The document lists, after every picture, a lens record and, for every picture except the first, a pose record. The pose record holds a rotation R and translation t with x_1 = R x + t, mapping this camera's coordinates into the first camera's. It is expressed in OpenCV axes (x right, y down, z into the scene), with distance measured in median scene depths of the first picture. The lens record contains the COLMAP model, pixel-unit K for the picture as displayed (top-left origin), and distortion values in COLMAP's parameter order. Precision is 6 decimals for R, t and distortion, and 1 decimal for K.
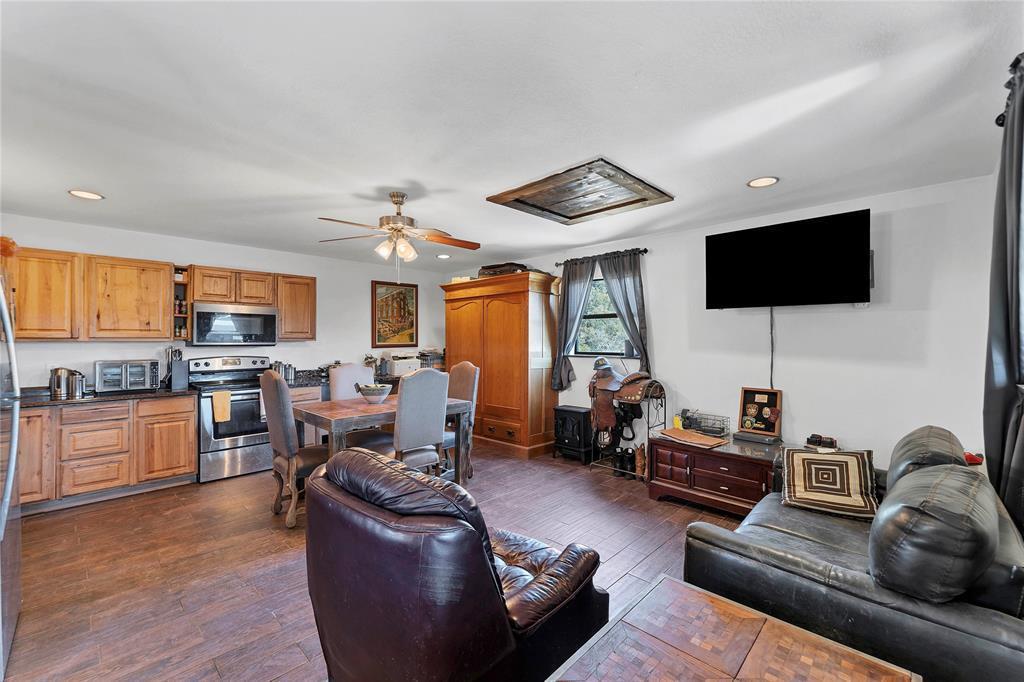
lens RADIAL K [[412.8, 0, 497.8], [0, 412.8, 338.9], [0, 0, 1]] dist [-0.000974, -0.000096]
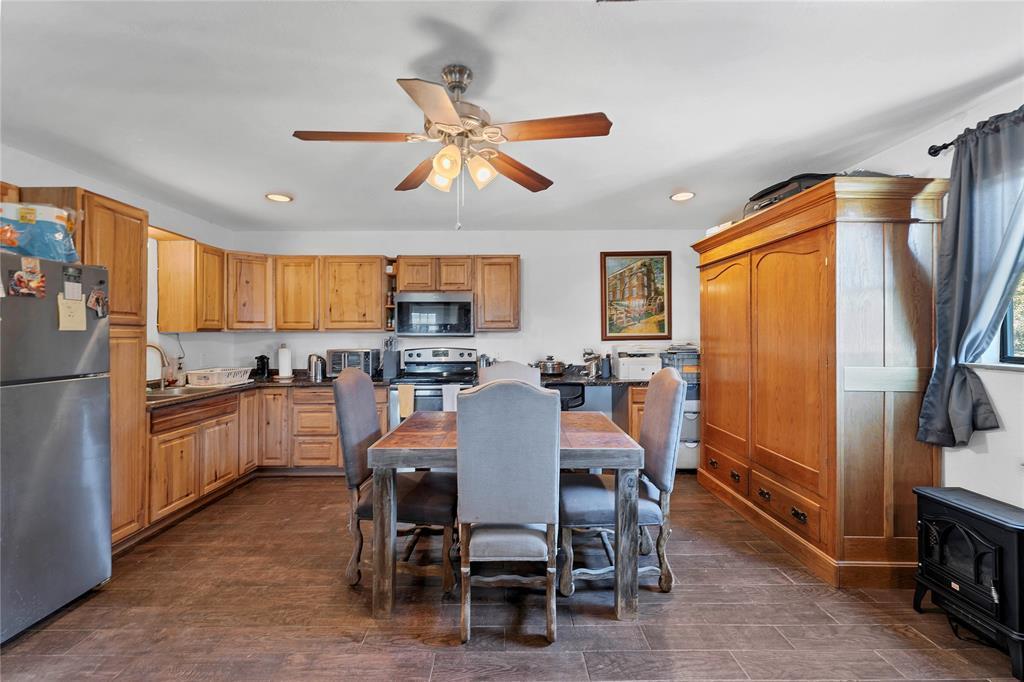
lens RADIAL K [[414.9, 0, 511.0], [0, 414.9, 329.1], [0, 0, 1]] dist [0.001526, 0.000178]
pose [[0.718716, -0.007527, -0.695263, 0.134518], [0.004334, 0.999970, -0.006346, 0.005831], [0.695290, 0.001547, 0.718727, 0.408915]]
